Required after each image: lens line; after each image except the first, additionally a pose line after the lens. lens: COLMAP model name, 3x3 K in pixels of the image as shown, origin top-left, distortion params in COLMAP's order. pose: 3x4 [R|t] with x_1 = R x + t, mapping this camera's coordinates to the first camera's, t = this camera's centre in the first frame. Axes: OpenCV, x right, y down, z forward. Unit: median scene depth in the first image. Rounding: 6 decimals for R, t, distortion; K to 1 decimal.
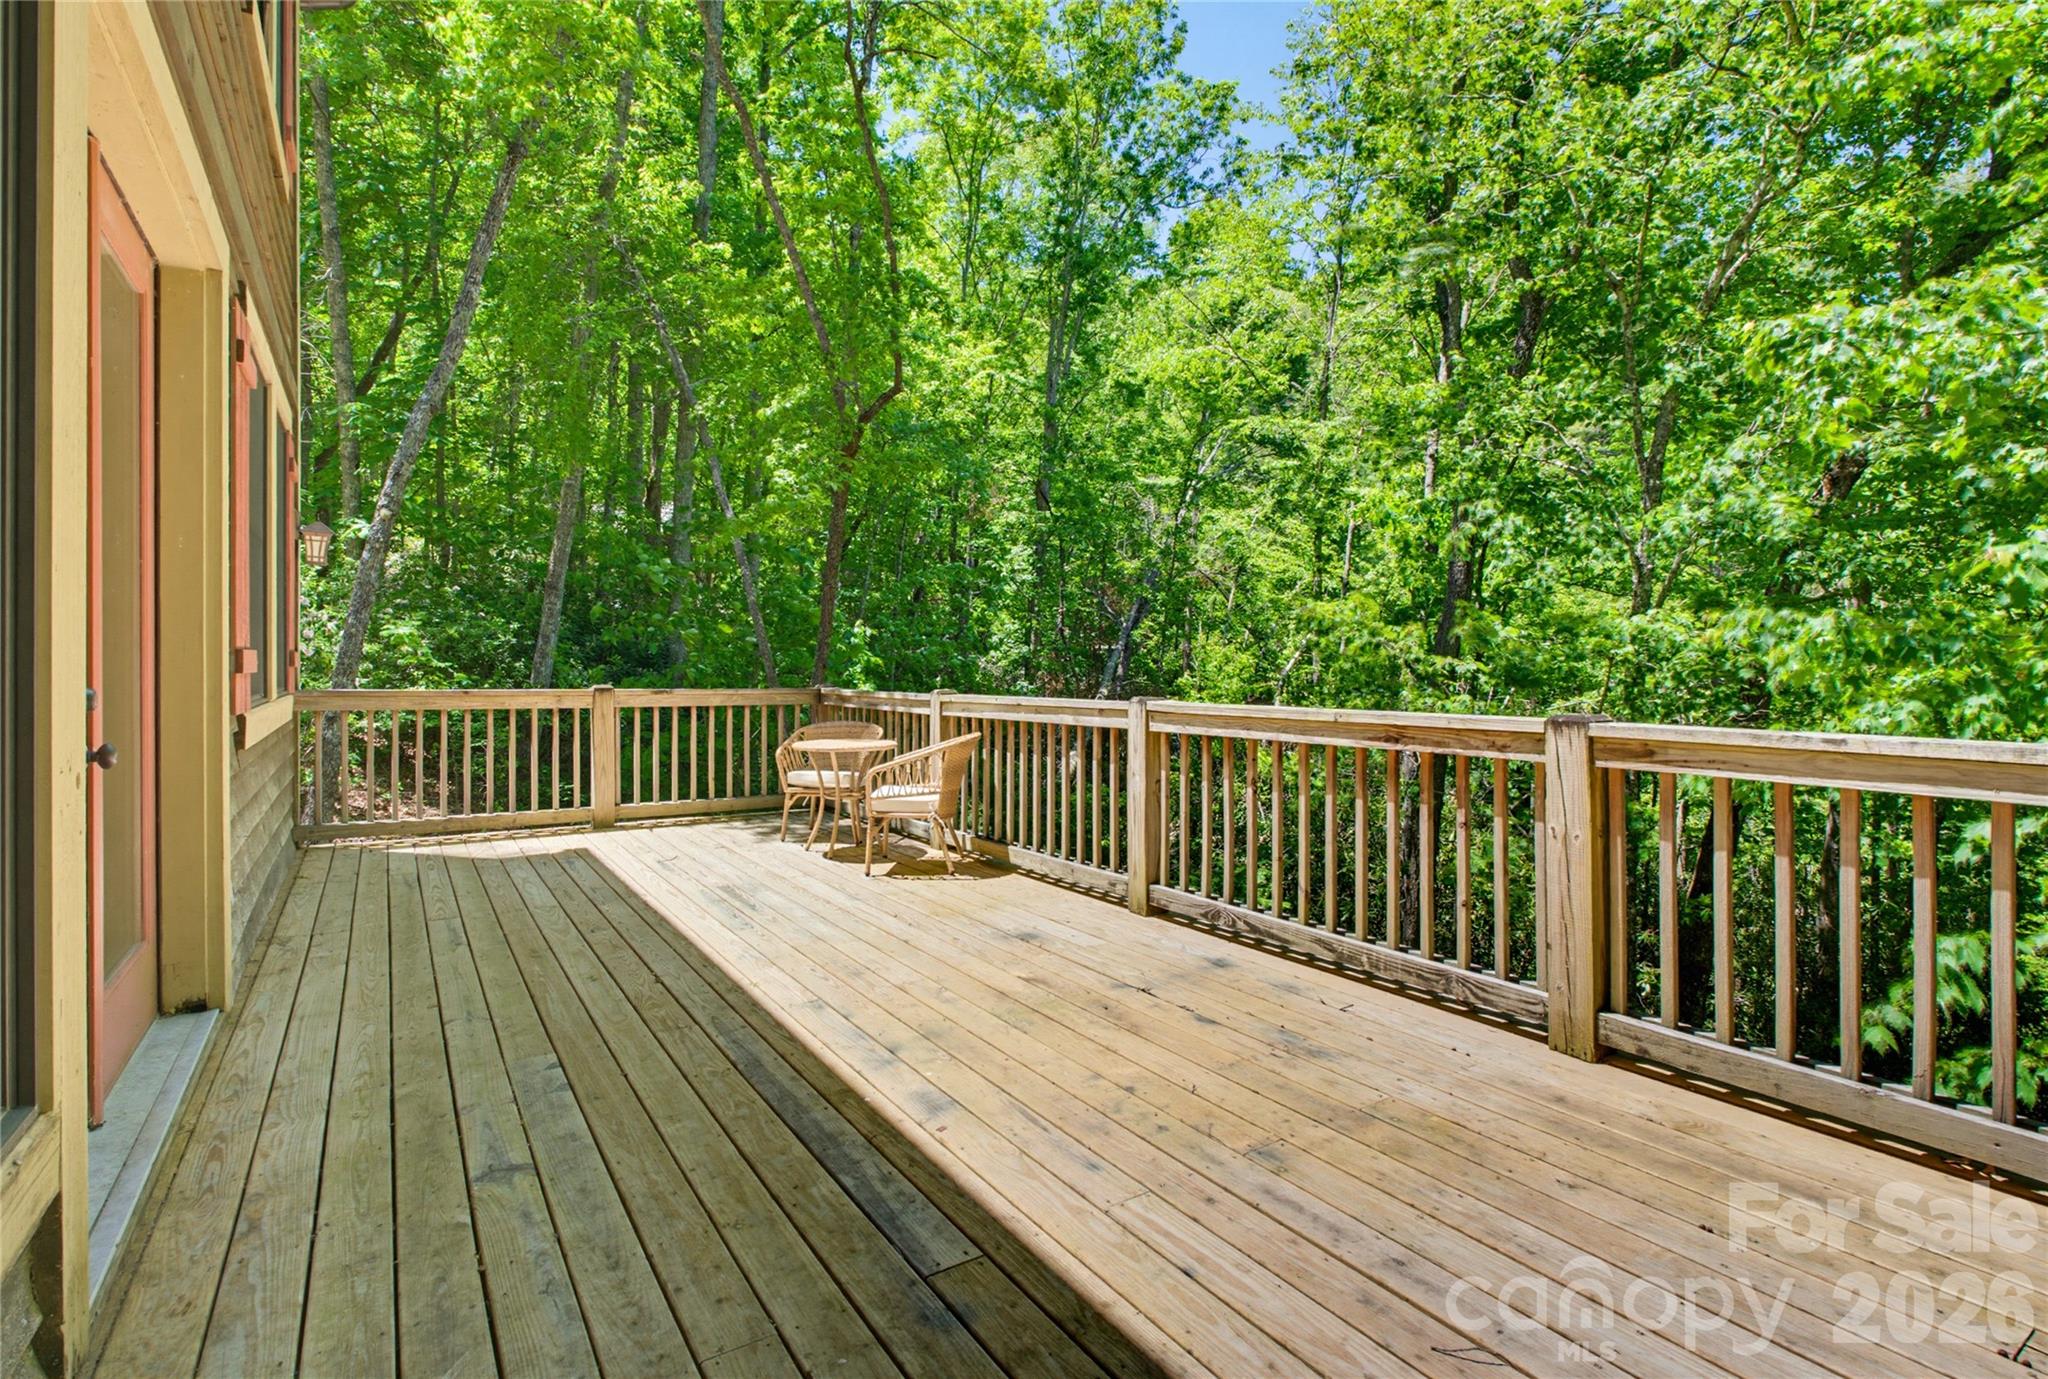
lens RADIAL K [[973.2, 0, 1020.4], [0, 973.2, 671.3], [0, 0, 1]] dist [-0.003571, 0.000148]
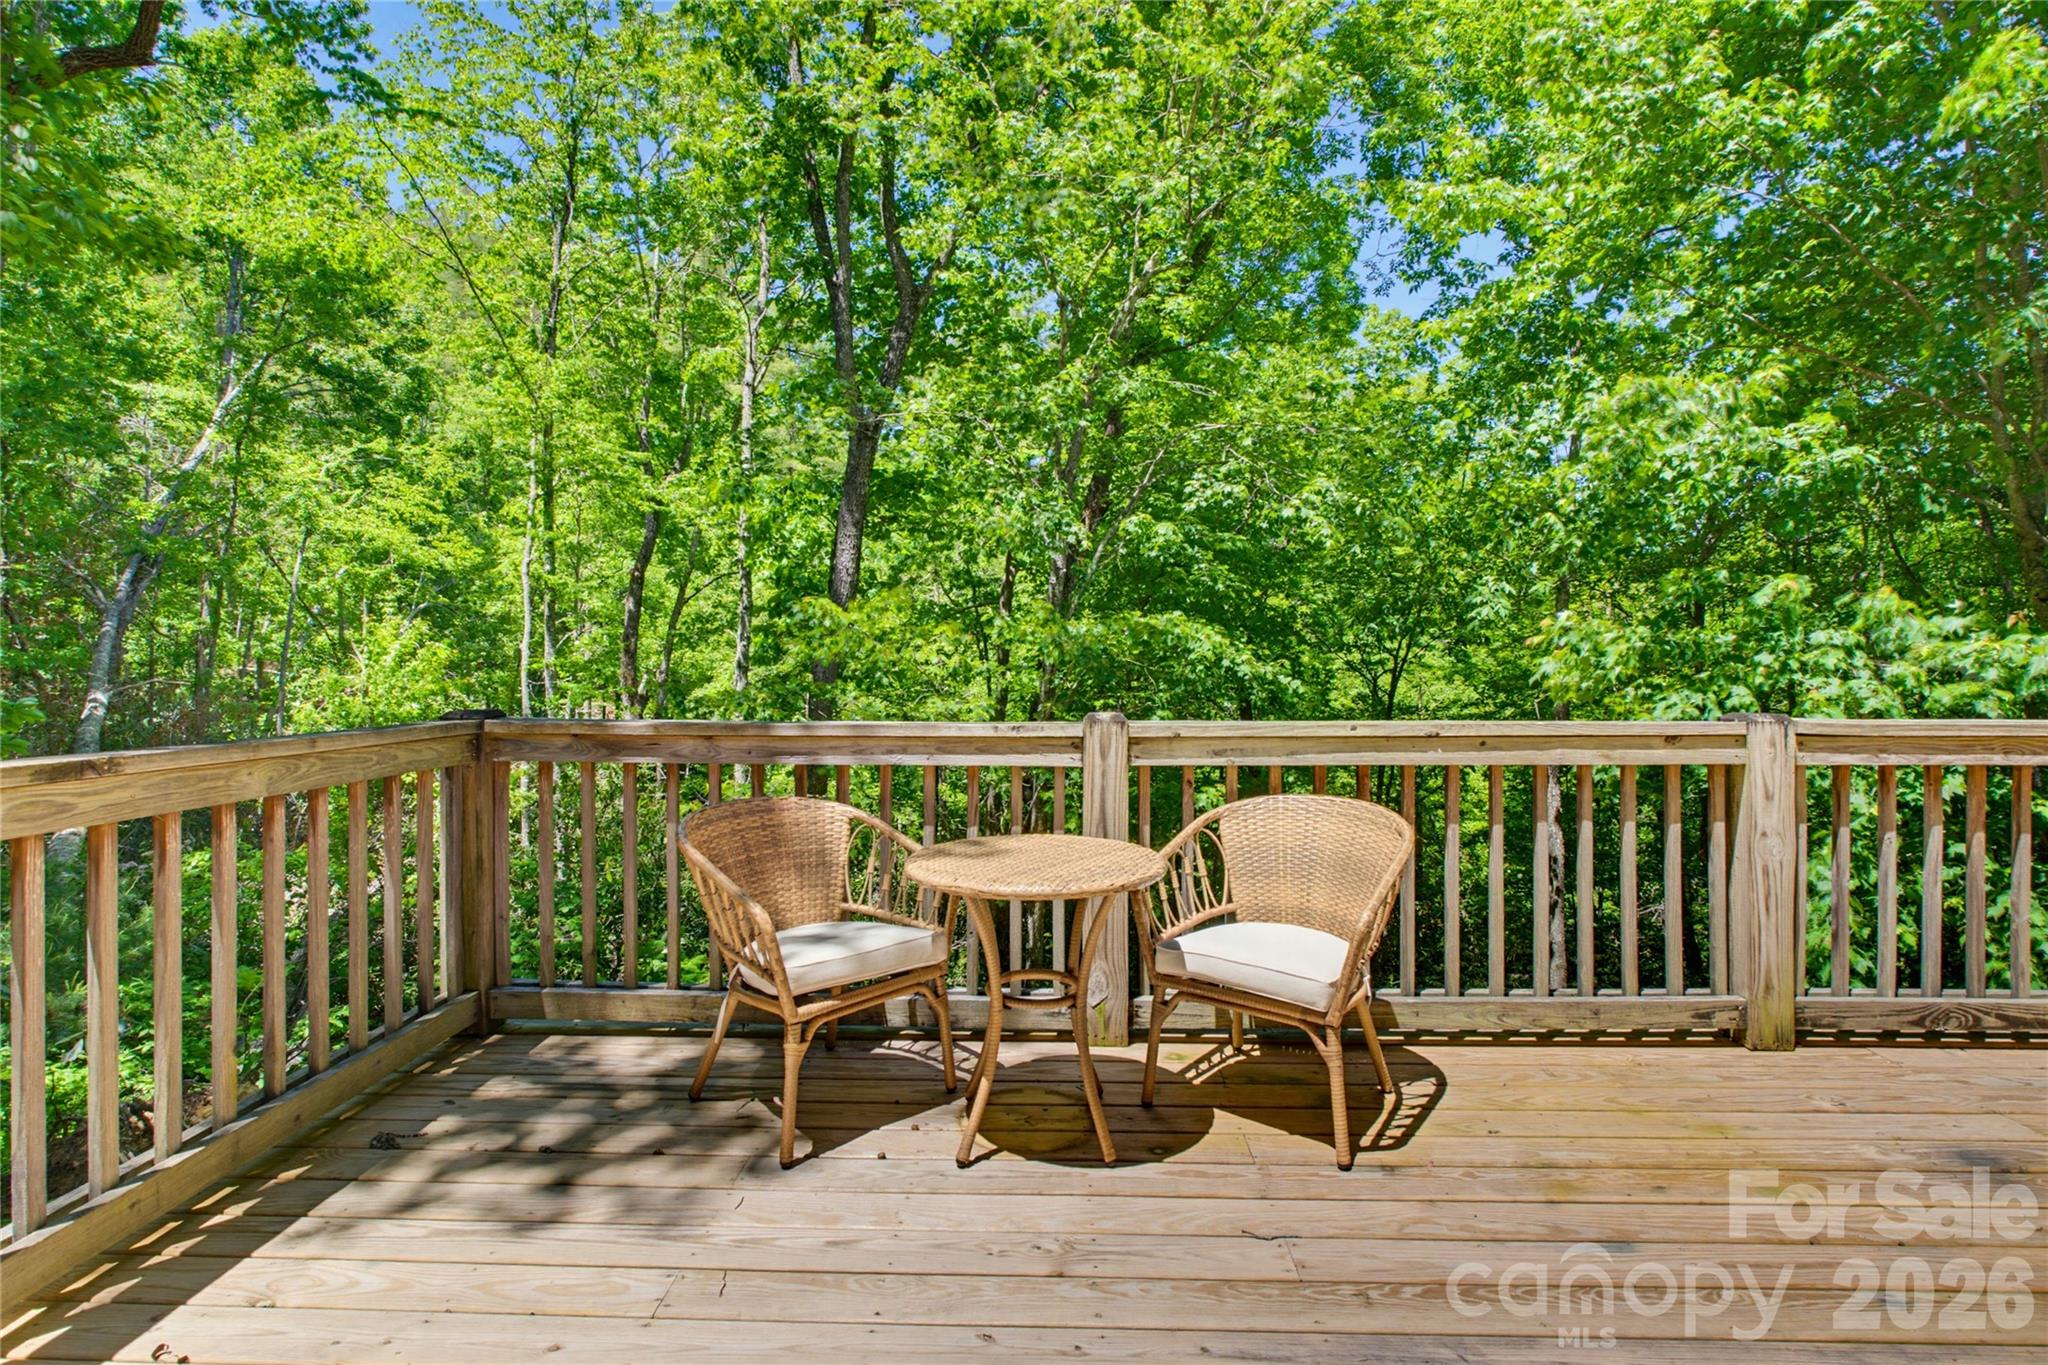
lens RADIAL K [[959.0, 0, 1025.3], [0, 959.0, 631.3], [0, 0, 1]] dist [-0.005367, -0.000397]
pose [[0.567982, 0.025353, 0.822651, -0.707117], [0.001276, 0.999497, -0.031684, -0.010077], [-0.823040, 0.019046, 0.567664, 1.068903]]
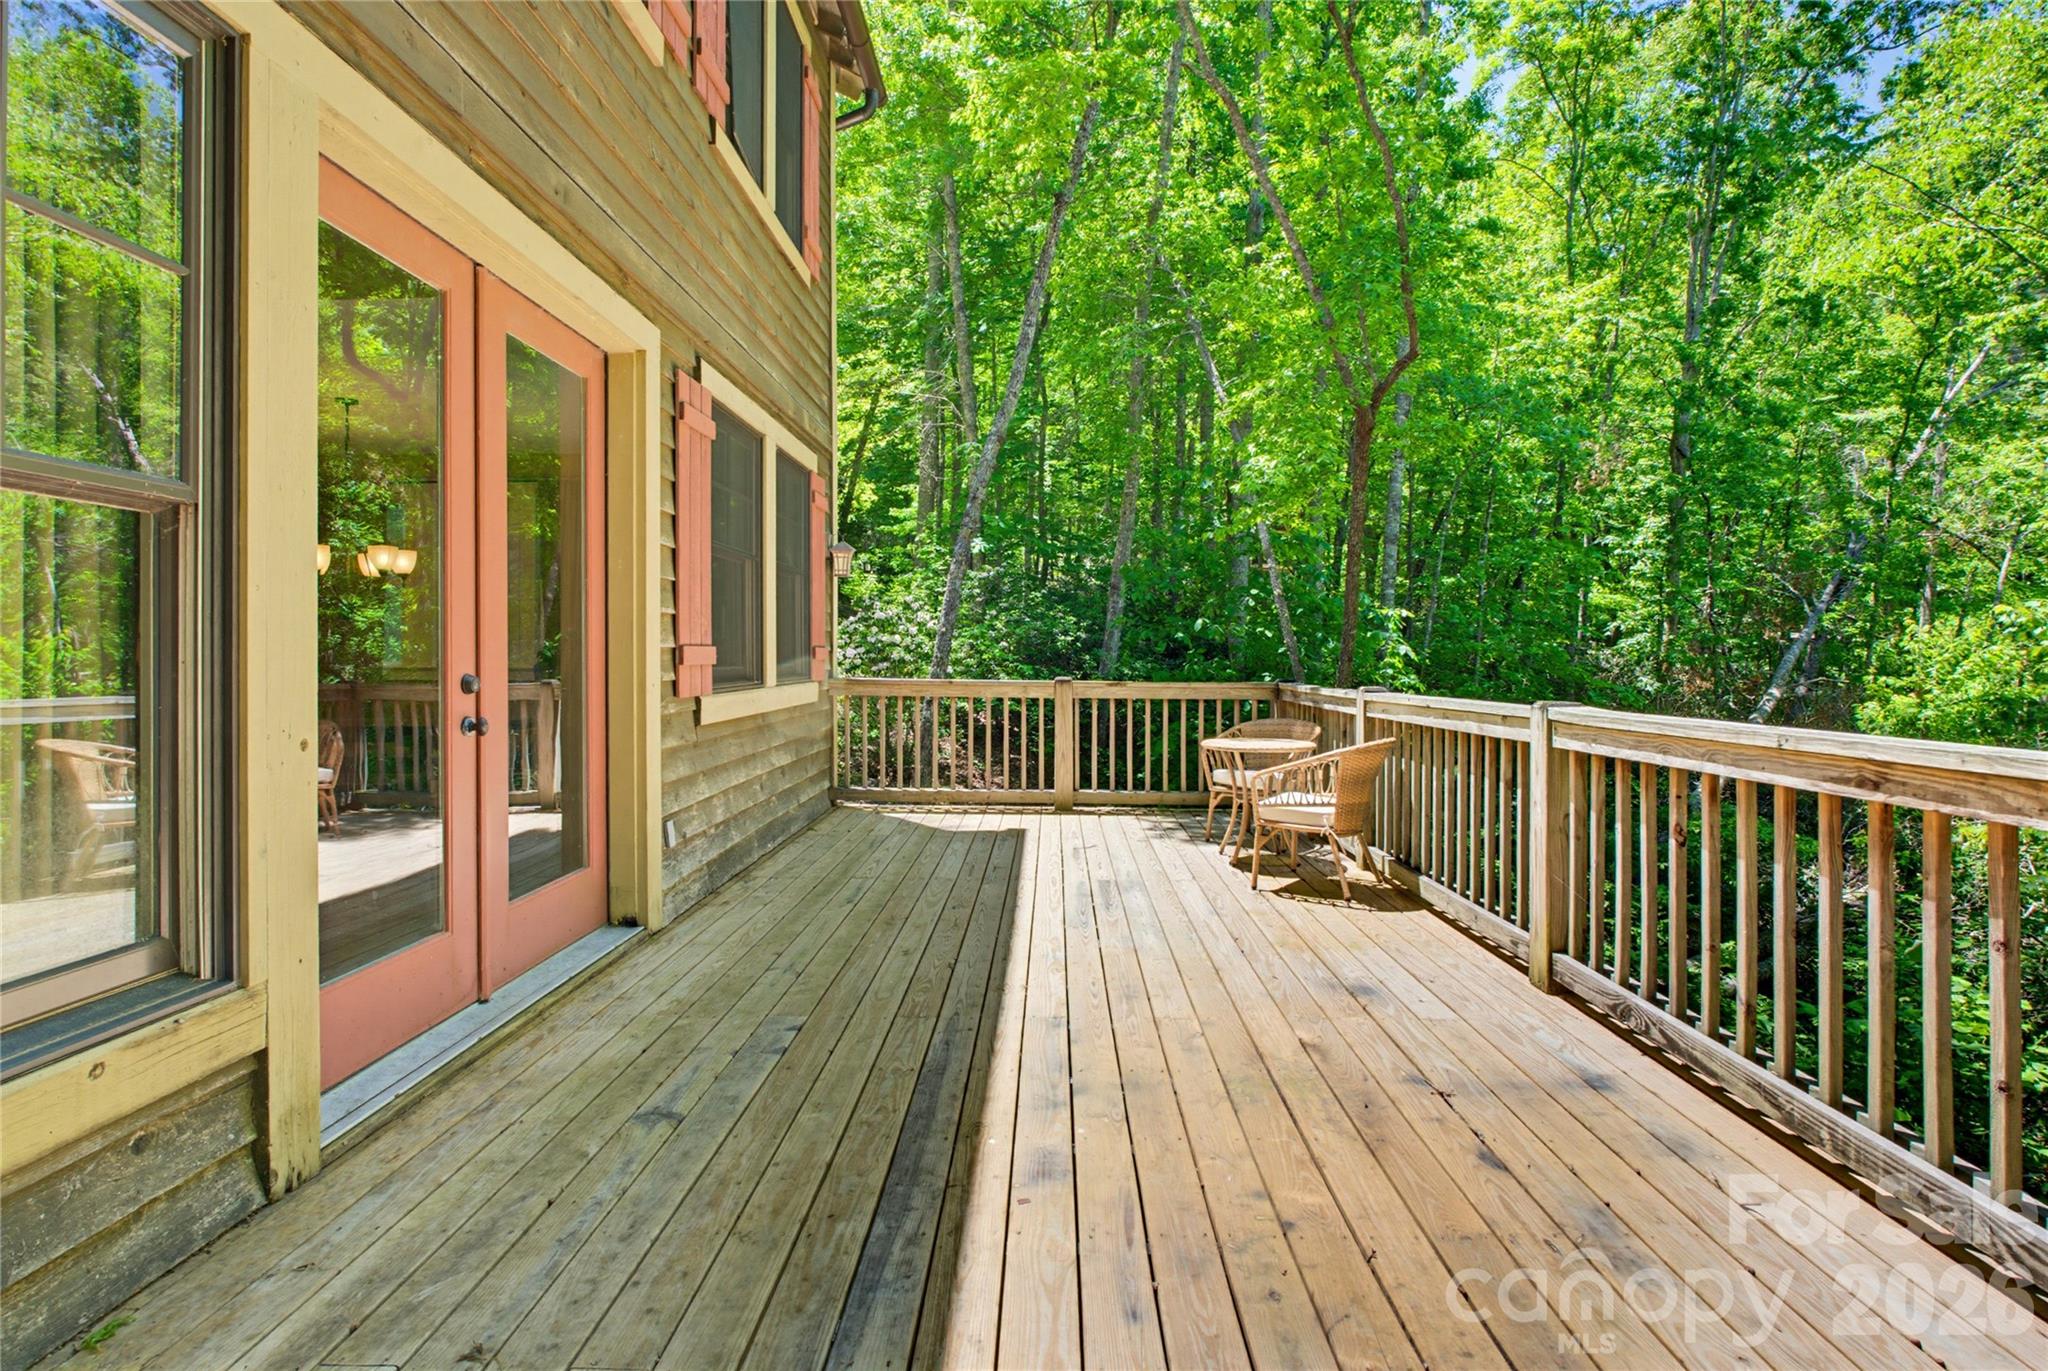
lens RADIAL K [[963.8, 0, 1043.0], [0, 963.8, 655.2], [0, 0, 1]] dist [-0.002512, 0.000957]
pose [[0.829406, -0.000264, -0.558647, 0.223327], [-0.004907, 0.999958, -0.007758, -0.002002], [0.558625, 0.009175, 0.829369, 0.165530]]
